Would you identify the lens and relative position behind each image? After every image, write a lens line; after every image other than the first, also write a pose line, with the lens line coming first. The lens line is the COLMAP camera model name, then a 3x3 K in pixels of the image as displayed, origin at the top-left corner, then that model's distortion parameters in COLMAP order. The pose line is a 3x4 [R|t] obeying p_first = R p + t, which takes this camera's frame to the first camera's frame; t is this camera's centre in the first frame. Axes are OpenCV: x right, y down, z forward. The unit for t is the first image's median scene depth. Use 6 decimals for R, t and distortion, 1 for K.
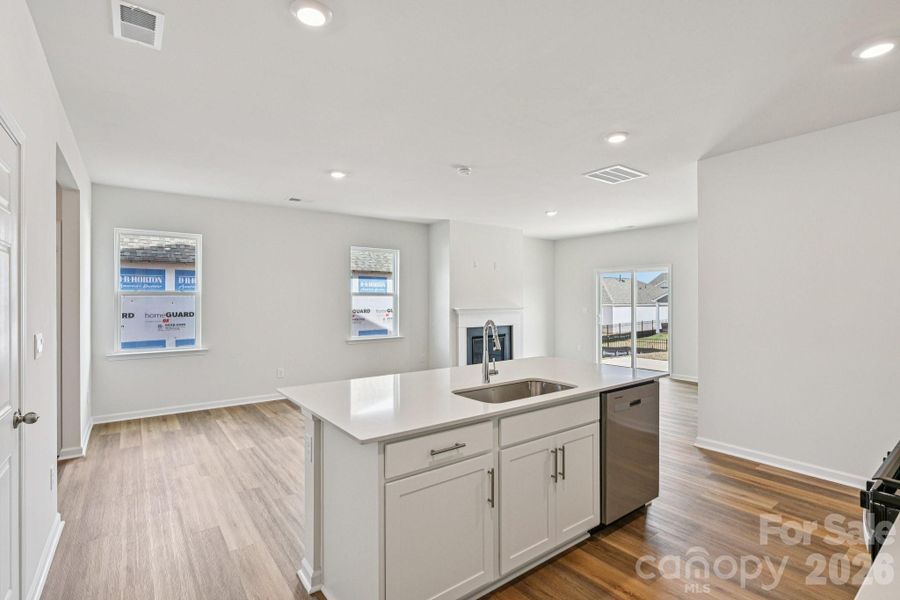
lens RADIAL K [[430.3, 0, 445.0], [0, 430.3, 298.4], [0, 0, 1]] dist [-0.002430, -0.000549]
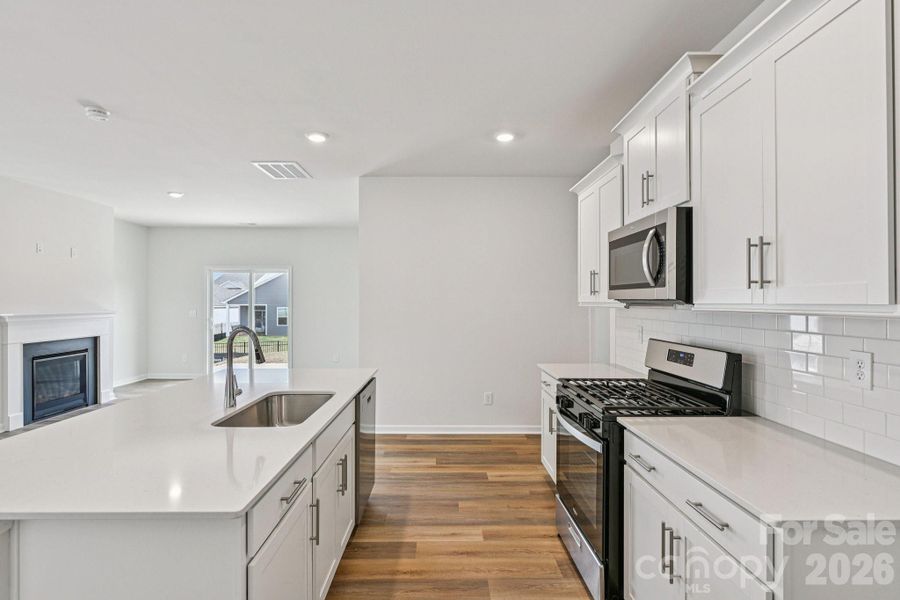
lens RADIAL K [[450.7, 0, 449.3], [0, 450.7, 300.3], [0, 0, 1]] dist [0.000498, -0.000268]
pose [[0.589310, 0.003807, 0.807898, -0.201490], [-0.004343, 0.999989, -0.001544, 0.000839], [-0.807896, -0.002599, 0.589320, 0.115754]]
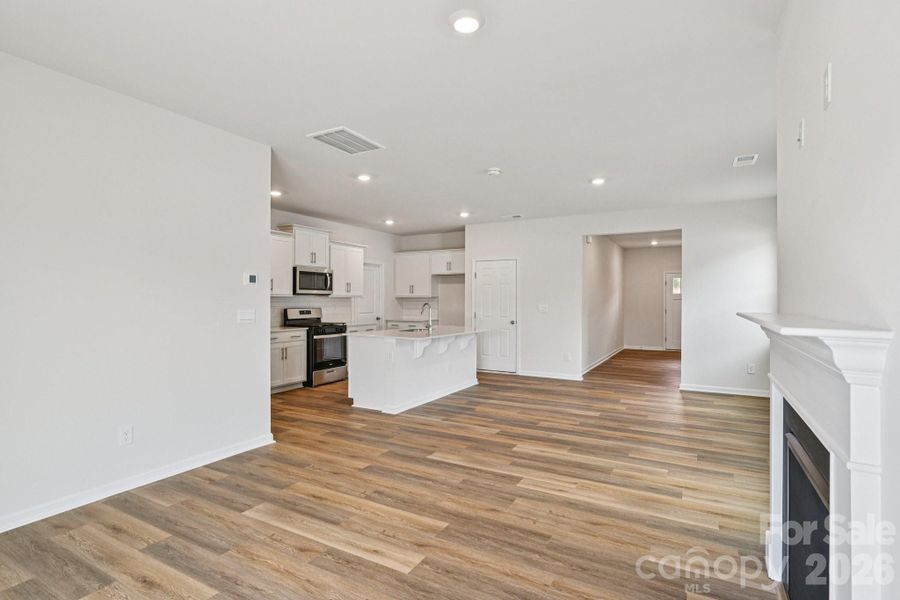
lens RADIAL K [[450.7, 0, 446.1], [0, 450.7, 296.0], [0, 0, 1]] dist [0.000498, -0.000268]
pose [[-0.914064, -0.002935, -0.405560, 0.601290], [0.000945, 0.999956, -0.009365, 0.023078], [0.405570, -0.008943, -0.914020, 1.954694]]
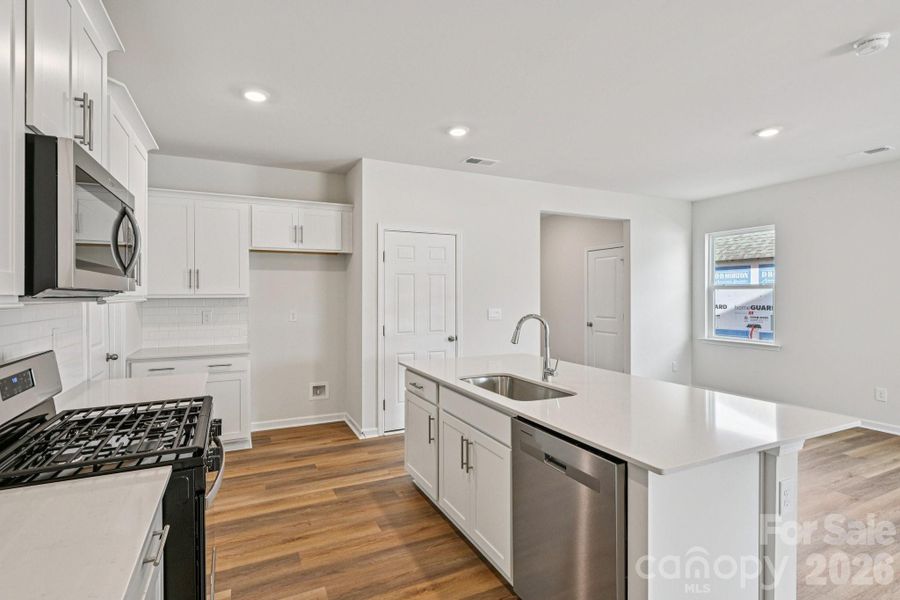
lens RADIAL K [[430.3, 0, 448.5], [0, 430.3, 293.5], [0, 0, 1]] dist [-0.002430, -0.000549]
pose [[-0.184225, 0.005599, -0.982868, 0.648340], [0.000809, 0.999984, 0.005545, -0.003393], [0.982884, 0.000226, -0.184227, 0.580632]]
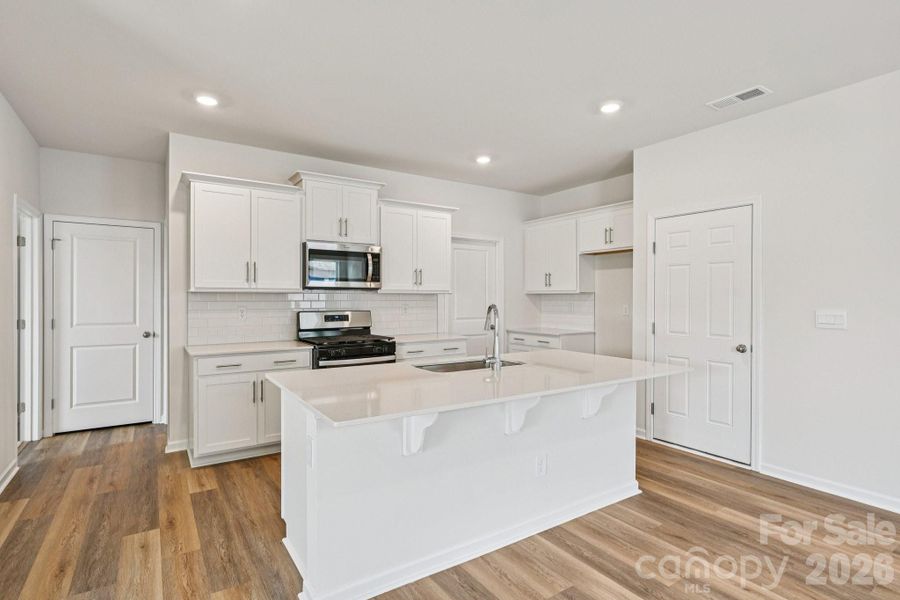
lens RADIAL K [[450.7, 0, 446.7], [0, 450.7, 297.9], [0, 0, 1]] dist [0.000498, -0.000268]
pose [[-0.998375, 0.001560, 0.056957, 0.091672], [0.001535, 0.999999, -0.000481, 0.022903], [-0.056958, -0.000393, -0.998377, 1.224223]]
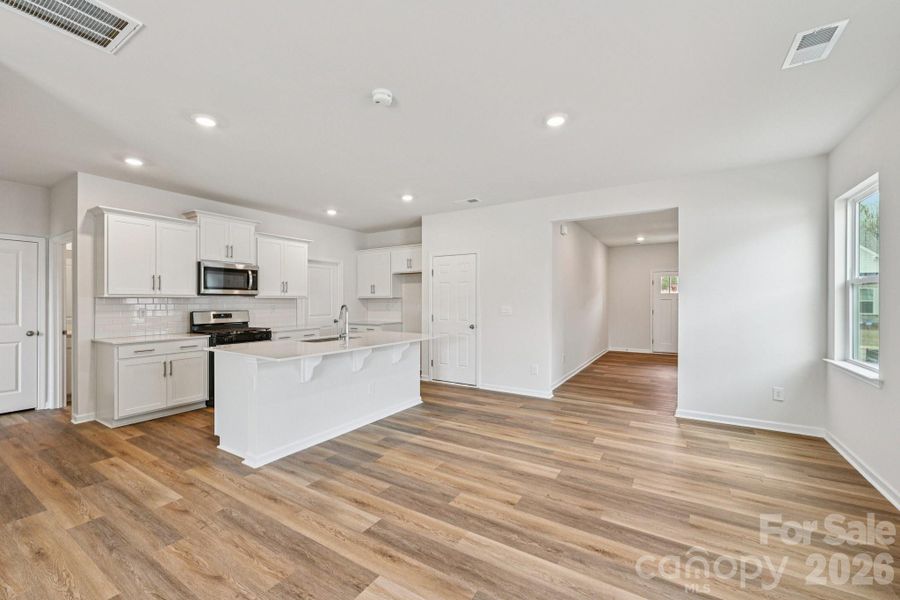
lens RADIAL K [[369.0, 0, 446.5], [0, 369.0, 299.3], [0, 0, 1]] dist [-0.000500, 0.000720]
pose [[-0.933085, 0.002638, -0.359647, 0.158588], [0.004376, 0.999982, -0.004016, 0.022905], [0.359630, -0.005321, -0.933080, 1.559264]]
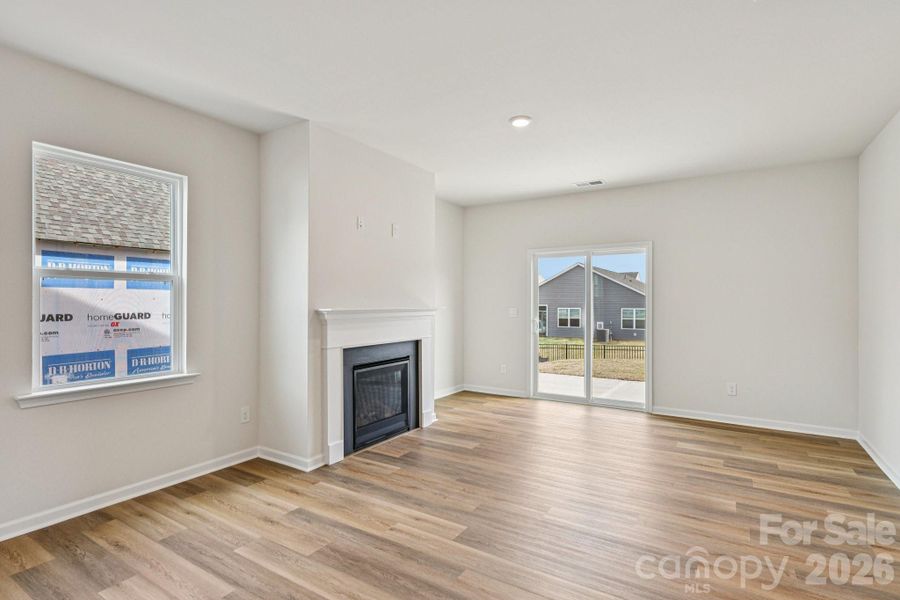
lens RADIAL K [[450.7, 0, 449.0], [0, 450.7, 304.0], [0, 0, 1]] dist [0.000498, -0.000268]
pose [[0.933071, 0.001685, 0.359688, -0.036792], [-0.003754, 0.999980, 0.005054, 0.023240], [-0.359672, -0.006066, 0.933059, 0.783731]]
